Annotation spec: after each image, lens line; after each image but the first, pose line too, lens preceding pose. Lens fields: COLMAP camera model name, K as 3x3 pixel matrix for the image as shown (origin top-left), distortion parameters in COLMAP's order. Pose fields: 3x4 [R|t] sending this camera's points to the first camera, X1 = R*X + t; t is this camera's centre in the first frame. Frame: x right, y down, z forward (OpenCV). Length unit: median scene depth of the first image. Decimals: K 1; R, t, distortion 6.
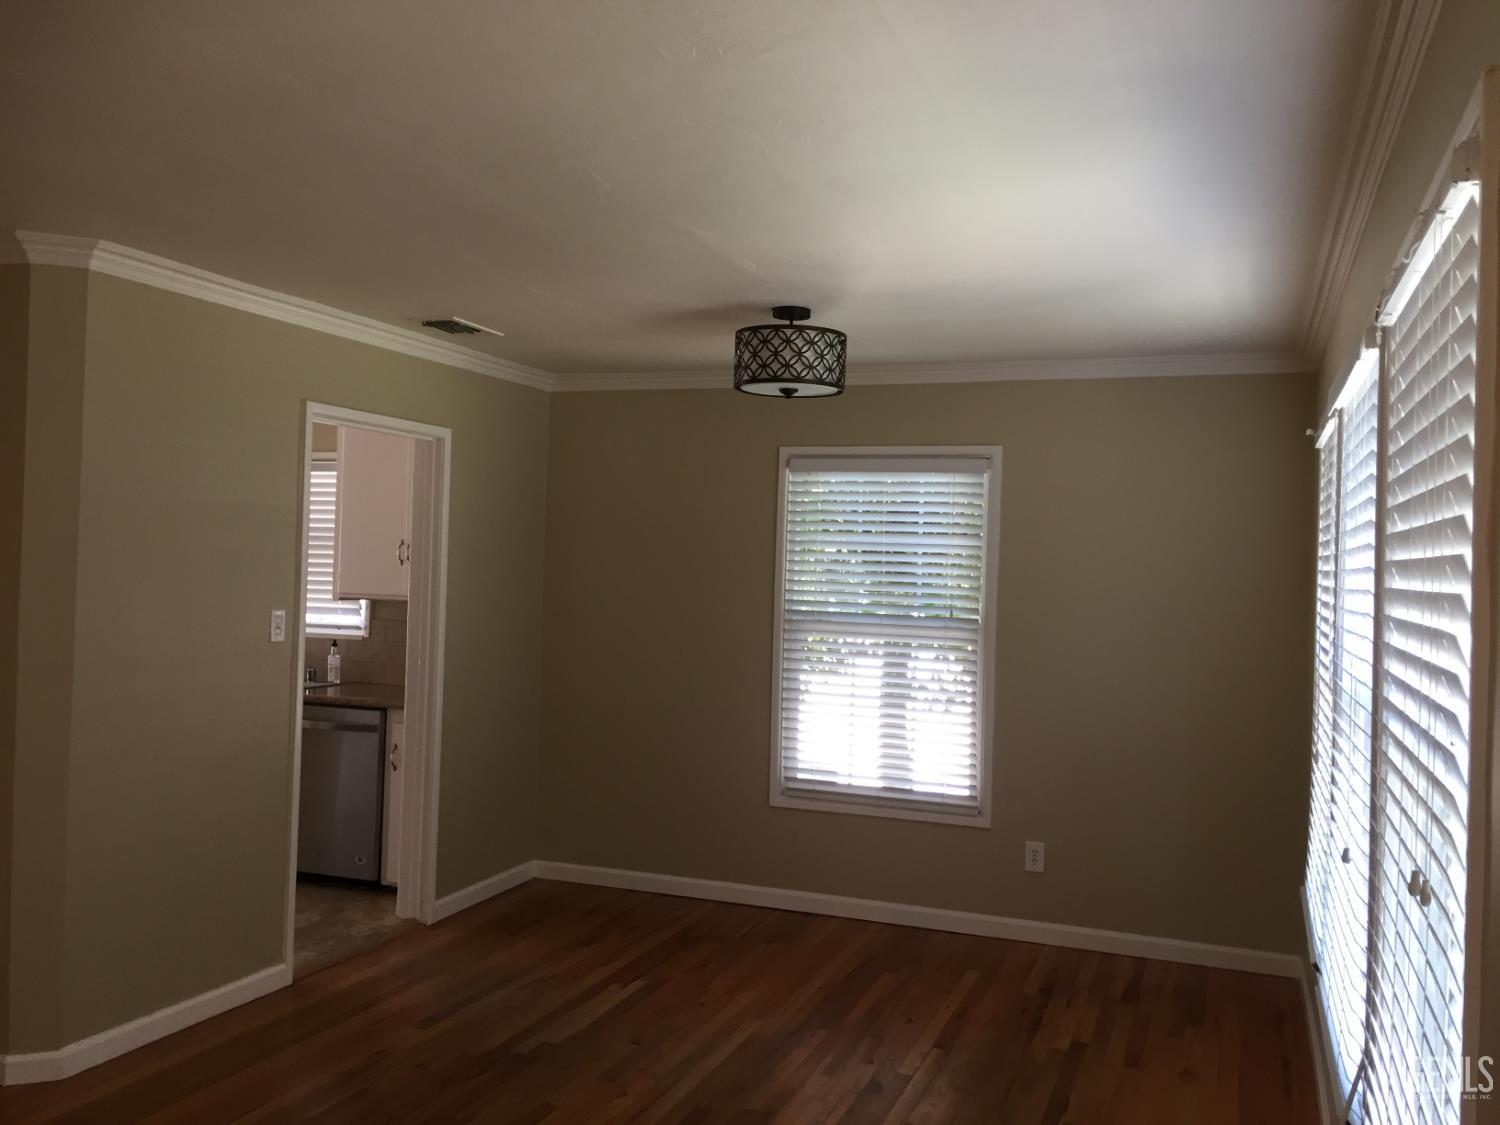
lens RADIAL K [[1298.6, 0, 722.0], [0, 1298.6, 562.3], [0, 0, 1]] dist [0.008772, 0.007034]
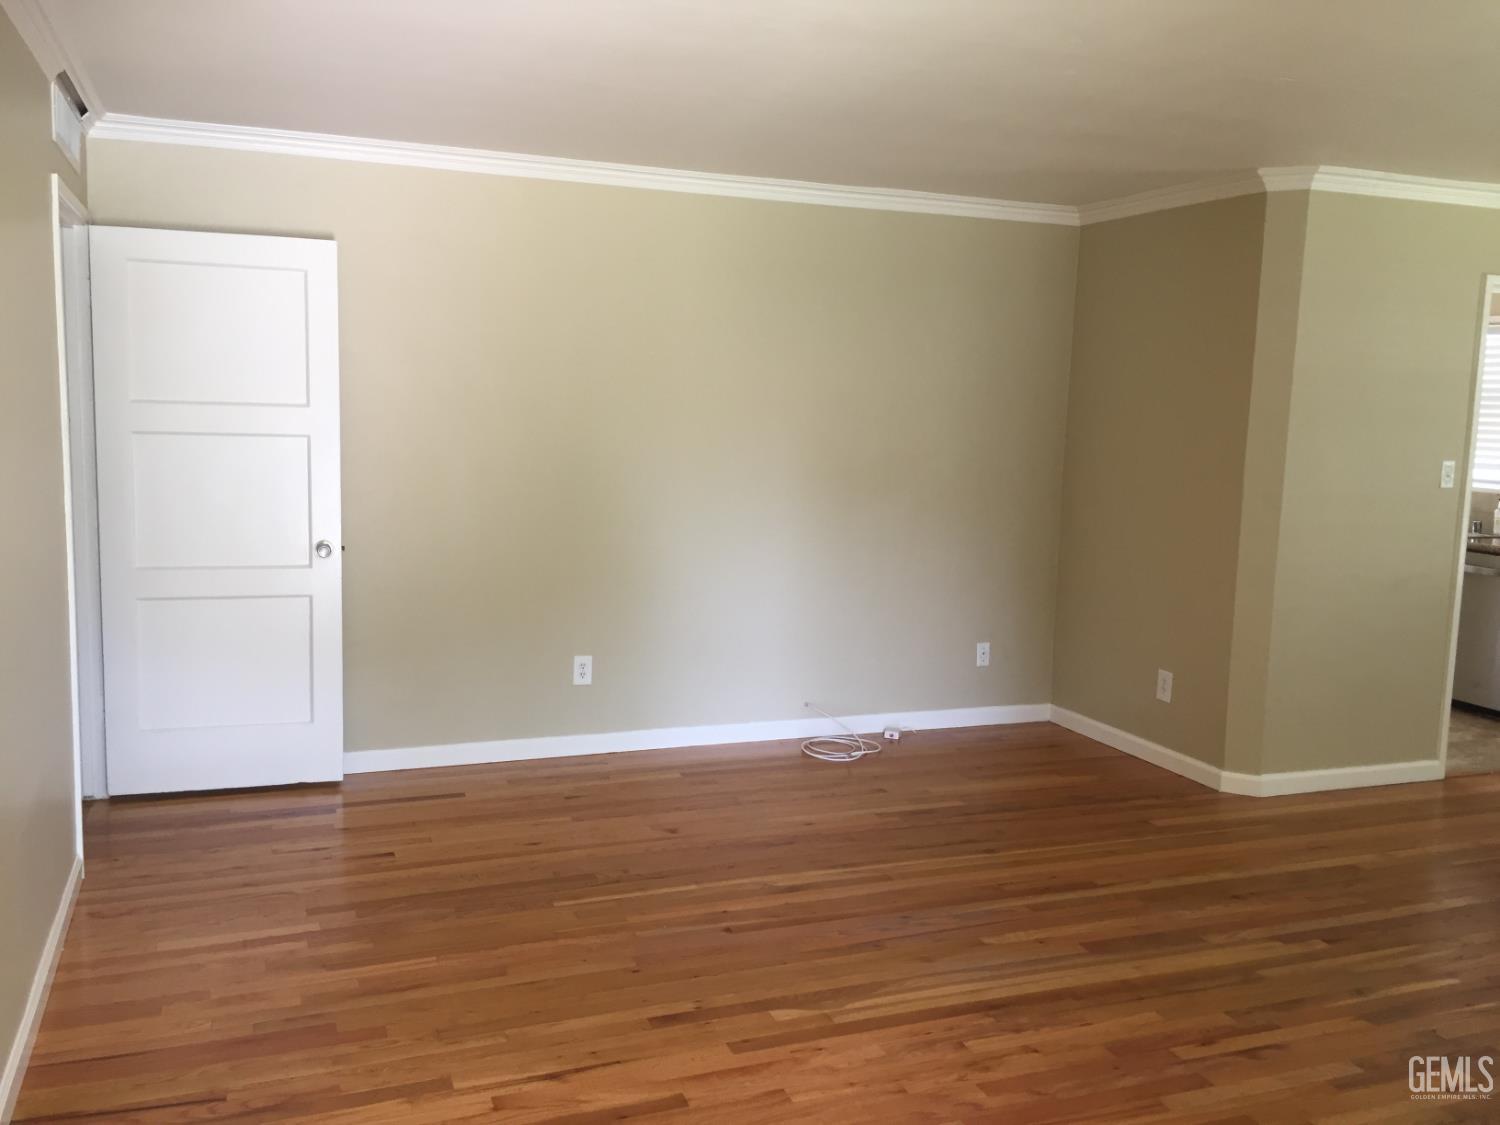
lens RADIAL K [[1298.6, 0, 722.0], [0, 1298.6, 562.3], [0, 0, 1]] dist [0.008772, 0.007034]
pose [[0.674008, 0.065036, -0.735856, 0.086955], [-0.015328, 0.997134, 0.074088, 0.050664], [0.738565, -0.038656, 0.673073, -0.276242]]
